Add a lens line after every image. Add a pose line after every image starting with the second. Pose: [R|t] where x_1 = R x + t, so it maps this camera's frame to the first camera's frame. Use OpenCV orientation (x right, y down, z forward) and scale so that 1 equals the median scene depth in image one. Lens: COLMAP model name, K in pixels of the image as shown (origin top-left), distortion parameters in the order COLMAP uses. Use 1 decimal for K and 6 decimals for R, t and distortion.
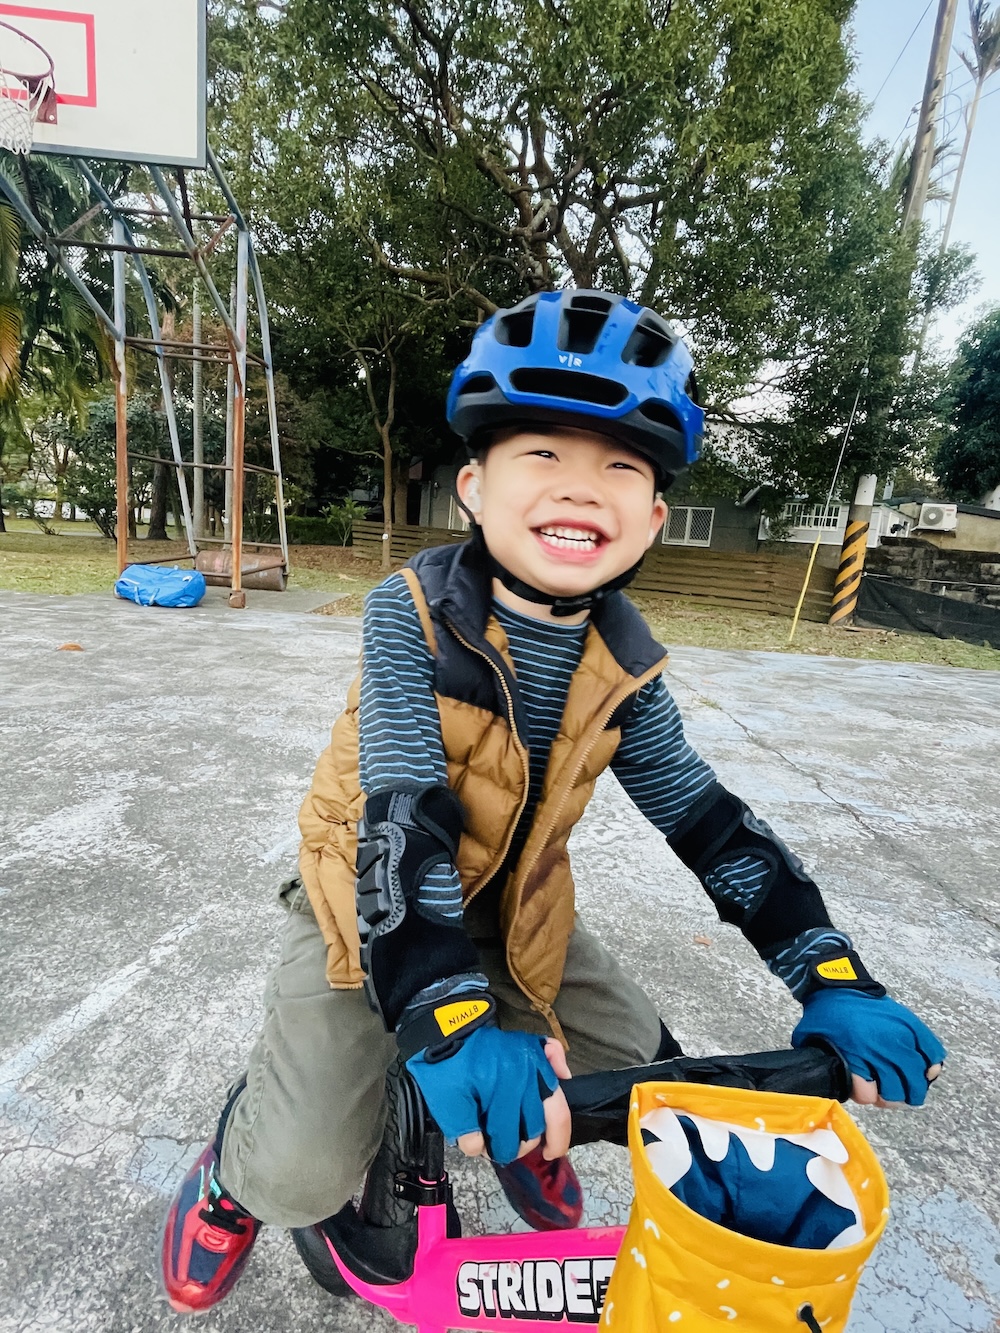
lens RADIAL K [[673.1, 0, 496.7], [0, 673.1, 664.0], [0, 0, 1]] dist [-0.007932, 0.001514]
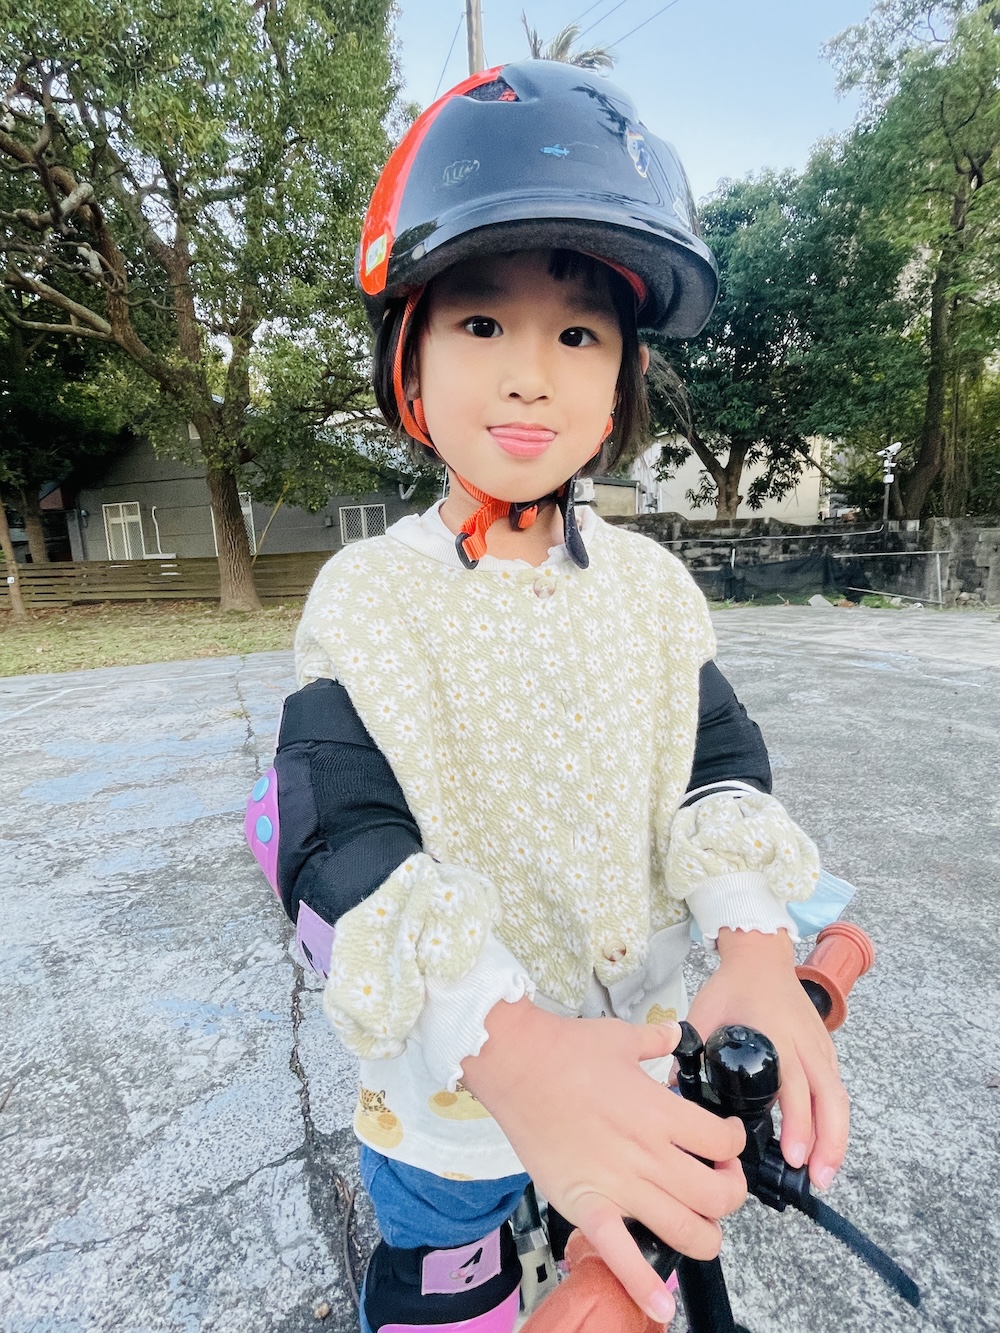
lens RADIAL K [[673.1, 0, 495.6], [0, 673.1, 663.0], [0, 0, 1]] dist [-0.007932, 0.001514]
pose [[0.914976, -0.192530, 0.354613, 0.134287], [0.195032, 0.980367, 0.029045, 0.013406], [-0.353243, 0.042585, 0.934562, 0.002986]]
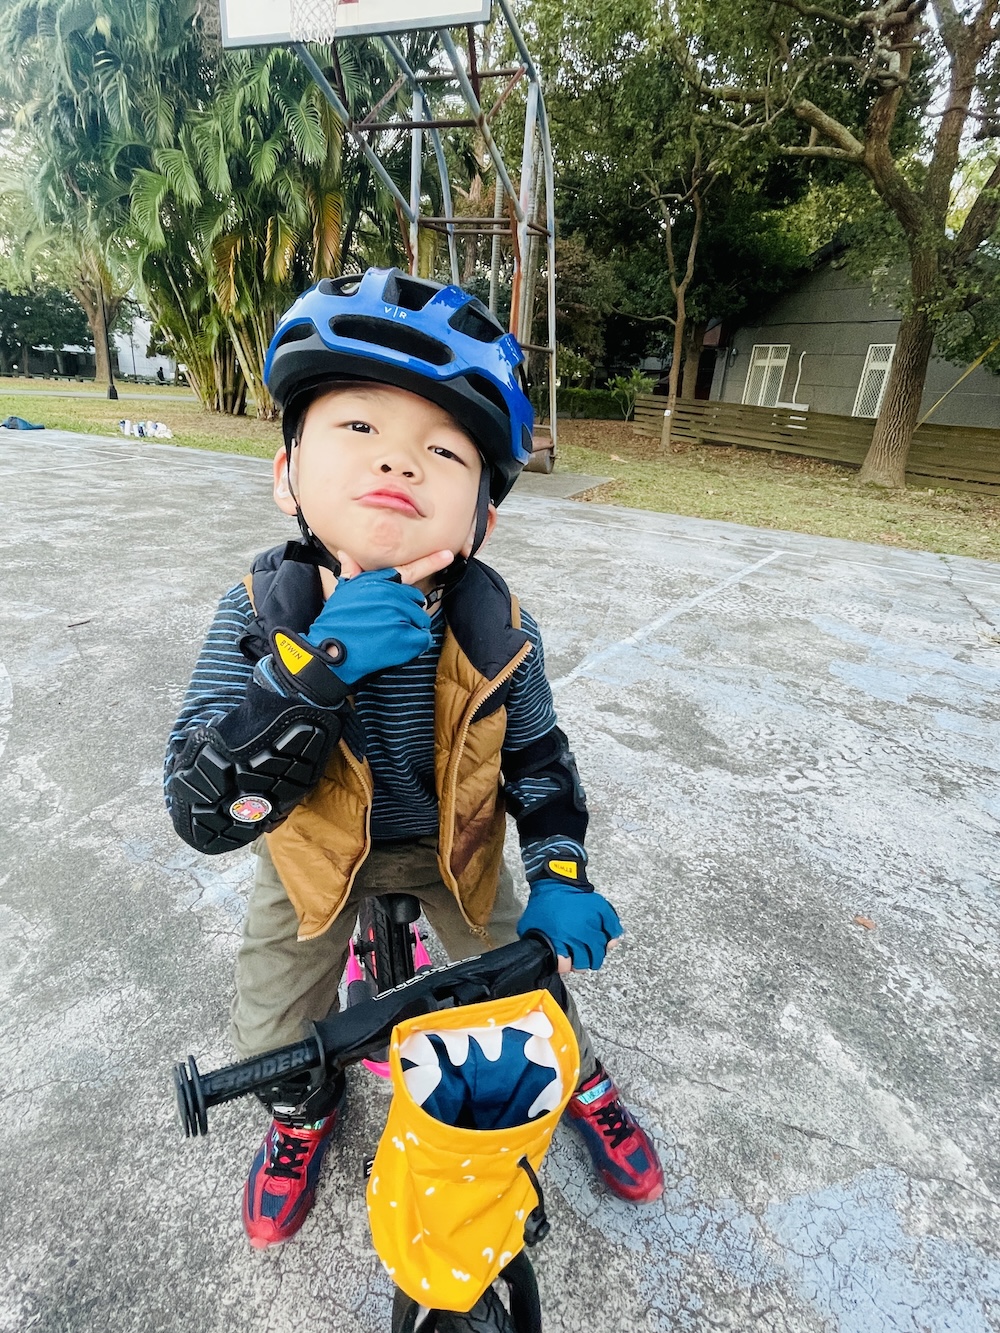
lens RADIAL K [[673.1, 0, 496.8], [0, 673.1, 661.2], [0, 0, 1]] dist [-0.007932, 0.001514]
pose [[0.918393, 0.138810, -0.370521, 0.021712], [-0.073129, 0.979858, 0.185826, -0.011351], [0.388852, -0.143565, 0.910046, 0.003535]]
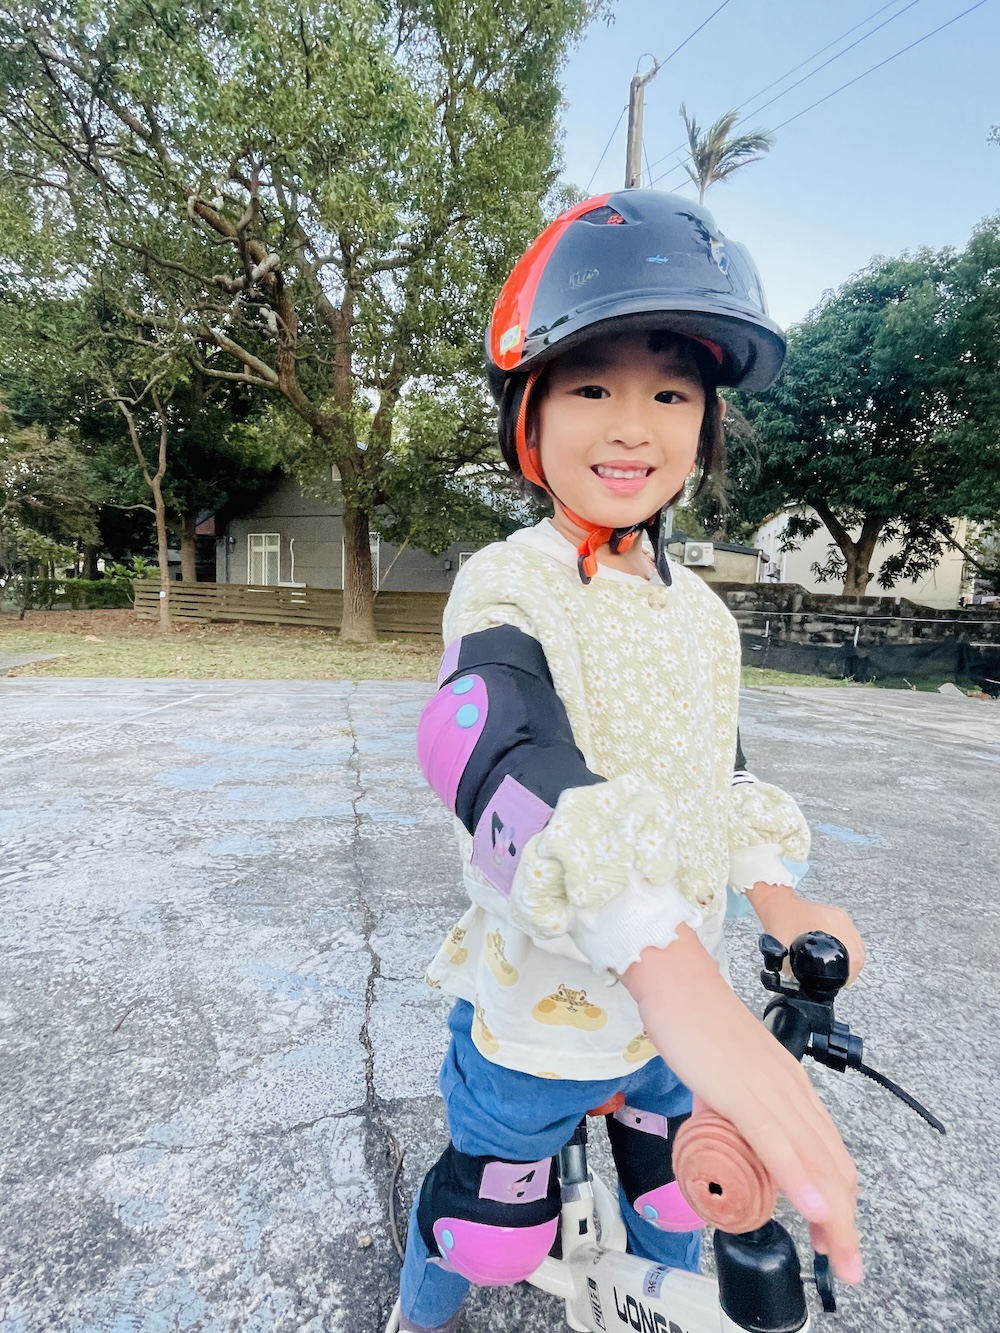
lens RADIAL K [[673.1, 0, 501.8], [0, 673.1, 667.3], [0, 0, 1]] dist [-0.007932, 0.001514]
pose [[0.970844, -0.071653, 0.228751, 0.131560], [0.087877, 0.994229, -0.061529, 0.018718], [-0.223022, 0.079837, 0.971539, -0.008002]]
